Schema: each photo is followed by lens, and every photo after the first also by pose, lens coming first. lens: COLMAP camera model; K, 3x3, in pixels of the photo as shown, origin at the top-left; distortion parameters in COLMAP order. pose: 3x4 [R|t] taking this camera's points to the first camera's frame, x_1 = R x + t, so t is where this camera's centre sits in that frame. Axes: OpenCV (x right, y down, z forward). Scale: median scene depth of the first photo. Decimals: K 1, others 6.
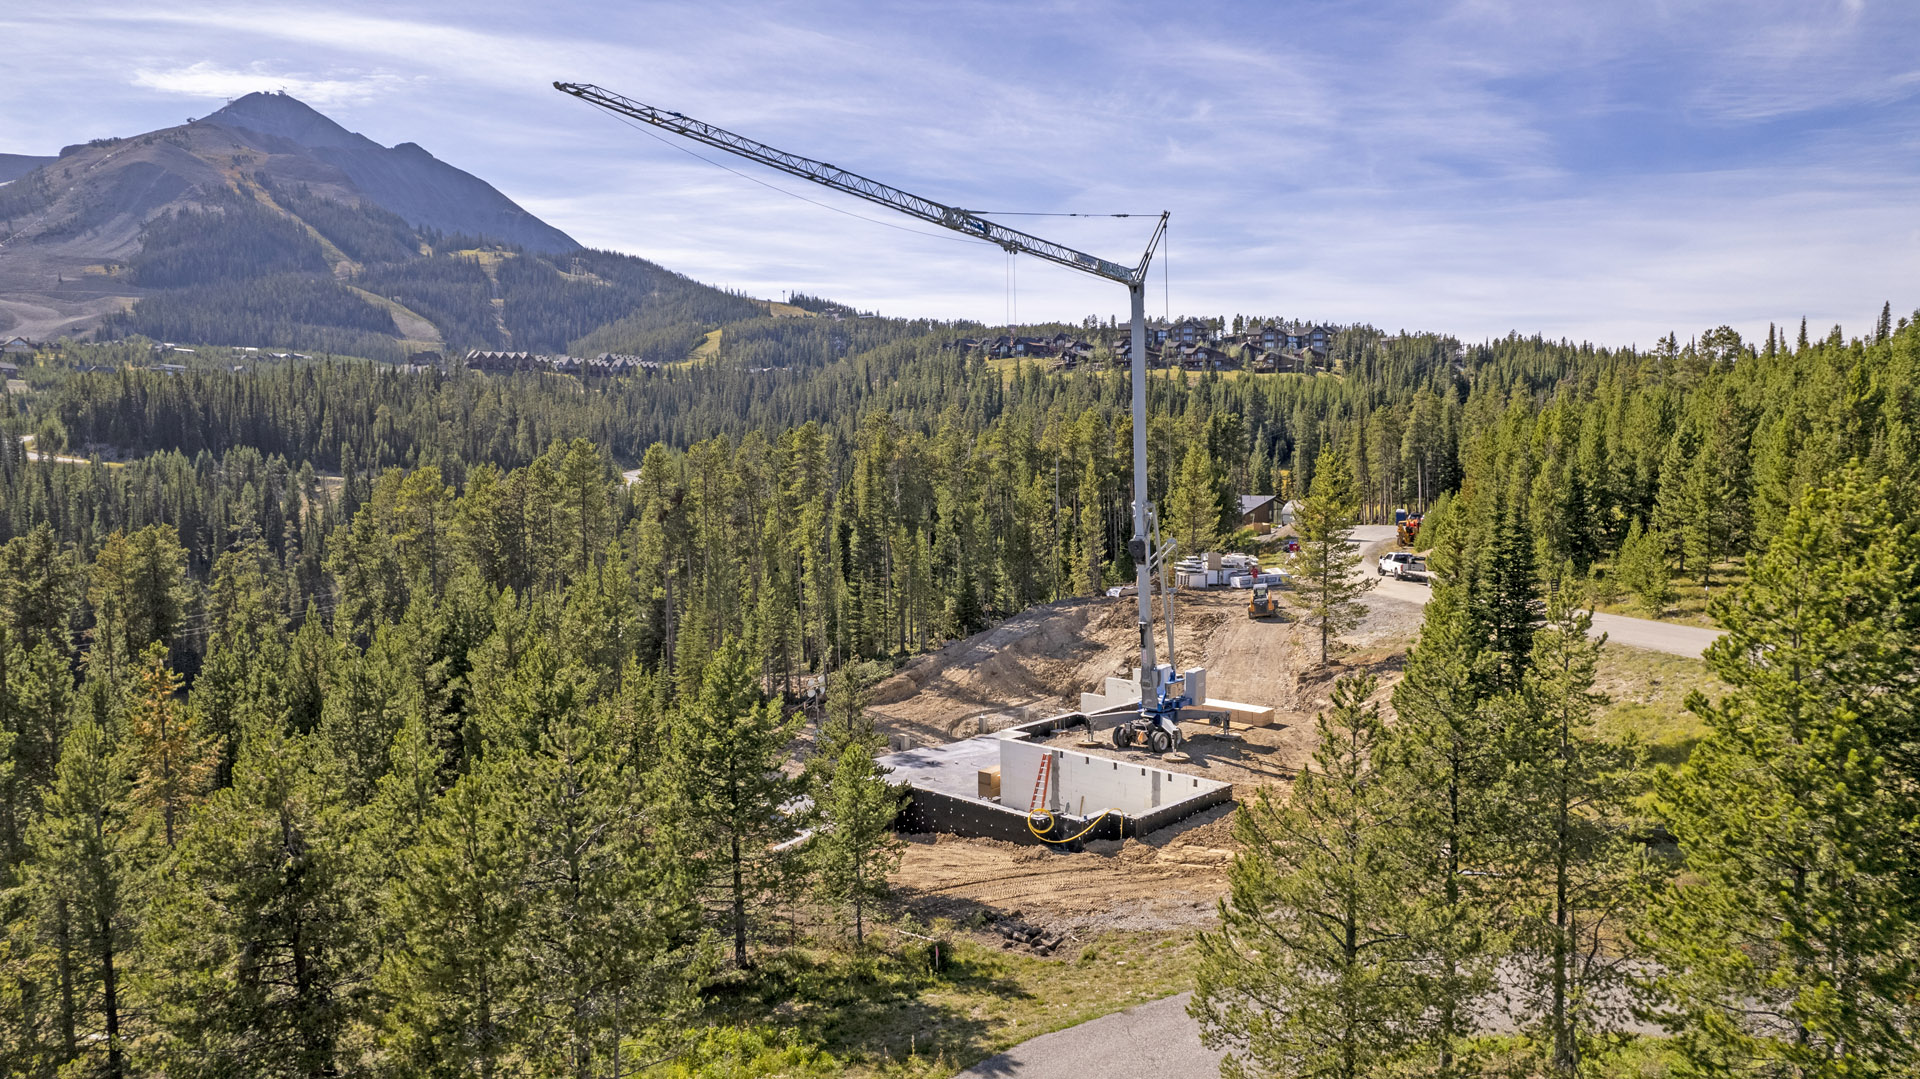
lens RADIAL K [[1218.3, 0, 947.9], [0, 1218.3, 516.3], [0, 0, 1]] dist [-0.071410, 0.062374]
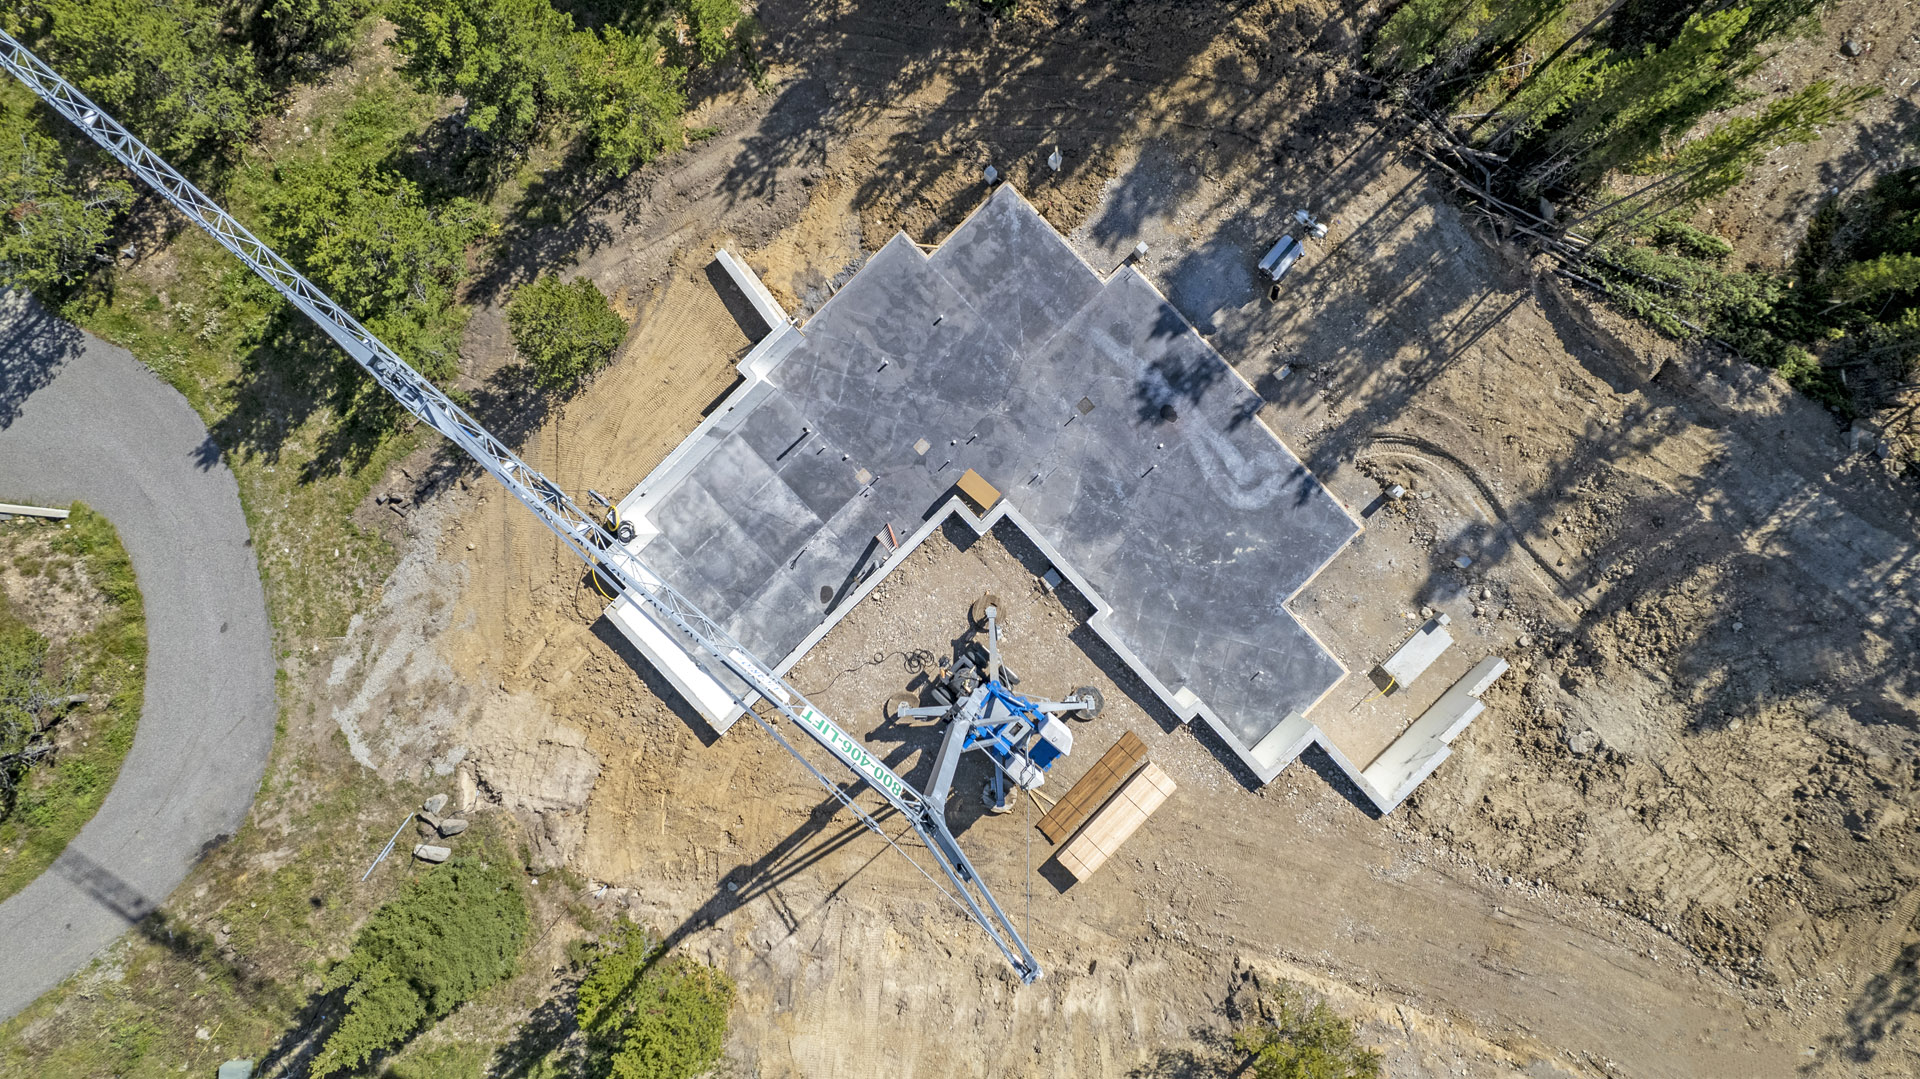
lens RADIAL K [[1218.3, 0, 954.3], [0, 1218.3, 525.3], [0, 0, 1]] dist [-0.071410, 0.062374]
pose [[-0.007032, 0.999619, 0.026698, 0.004849], [-0.046634, -0.026997, 0.998547, -0.069252], [0.998887, 0.005776, 0.046806, 0.111485]]
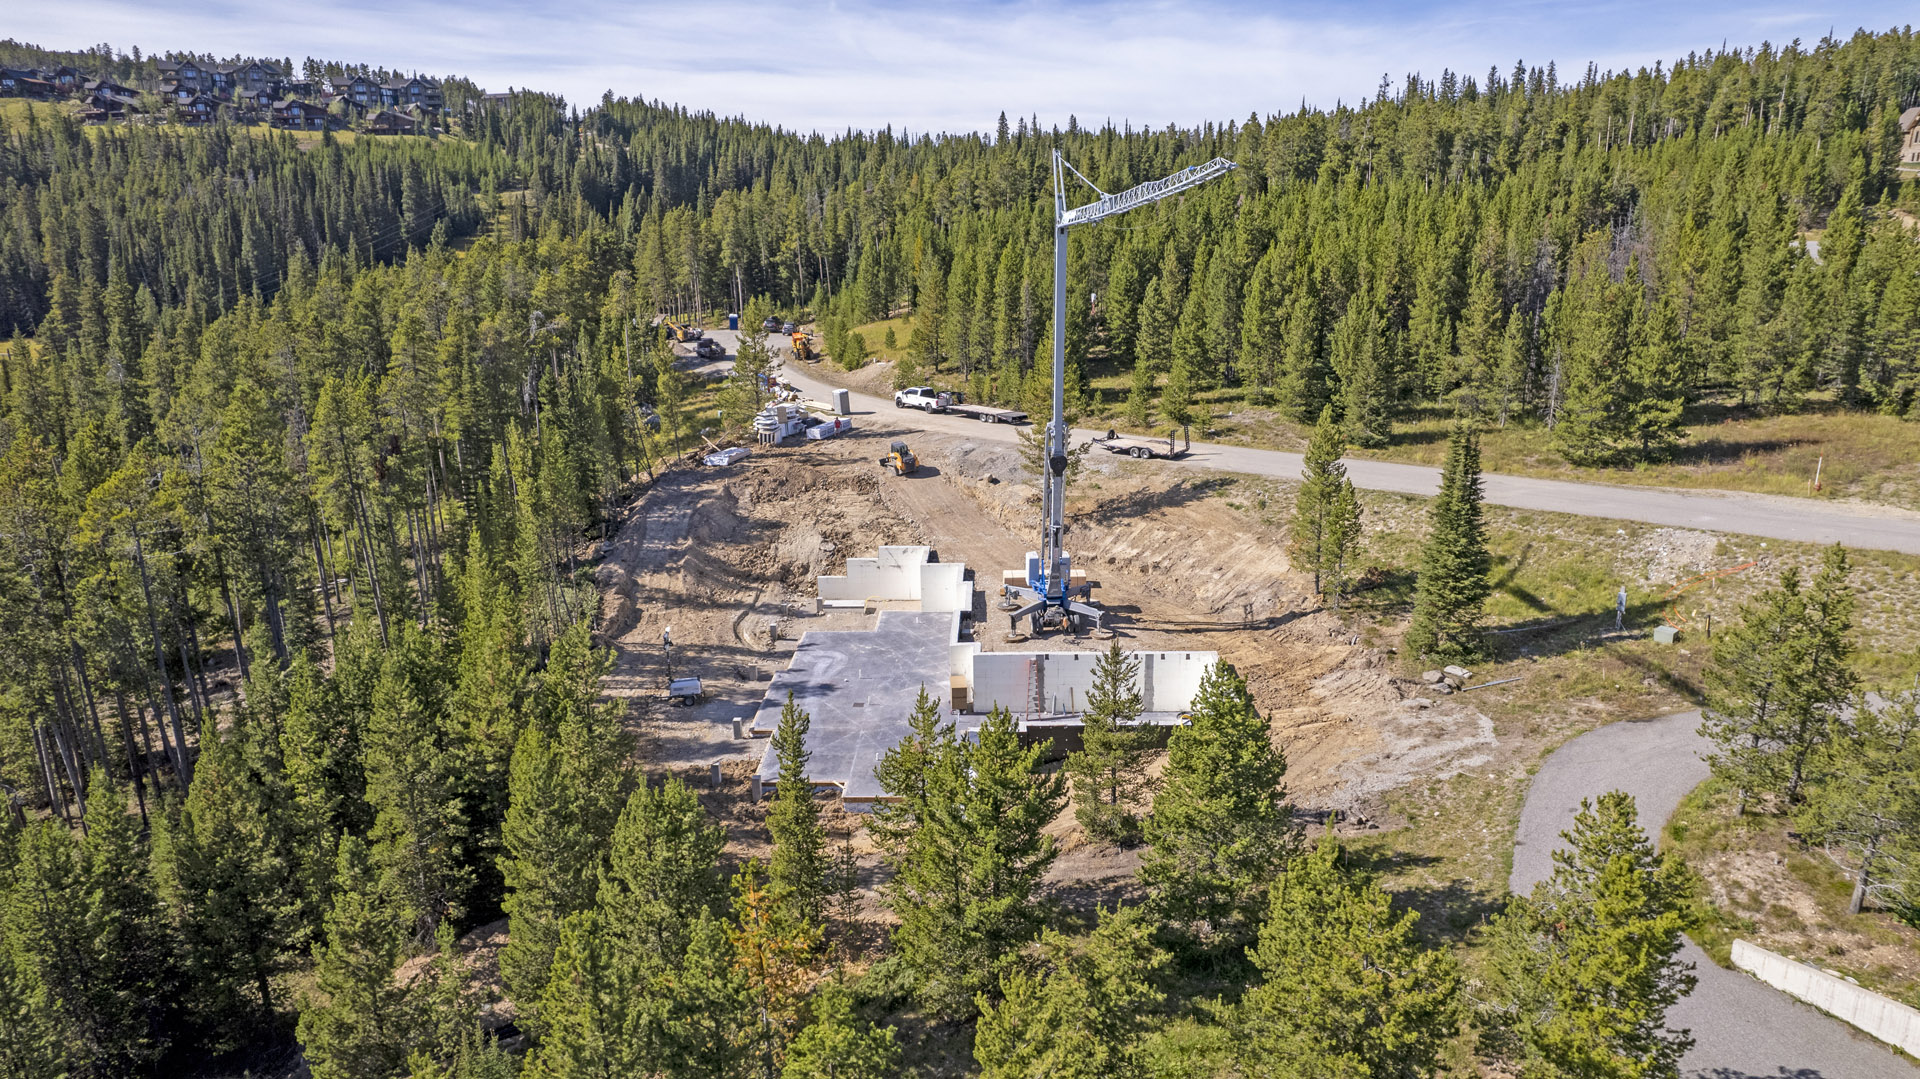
lens RADIAL K [[1218.3, 0, 950.1], [0, 1218.3, 539.3], [0, 0, 1]] dist [-0.071410, 0.062374]
pose [[0.725747, -0.192945, 0.660351, -0.077644], [0.041246, 0.970343, 0.238189, -0.020496], [-0.686724, -0.145629, 0.712182, 0.029655]]
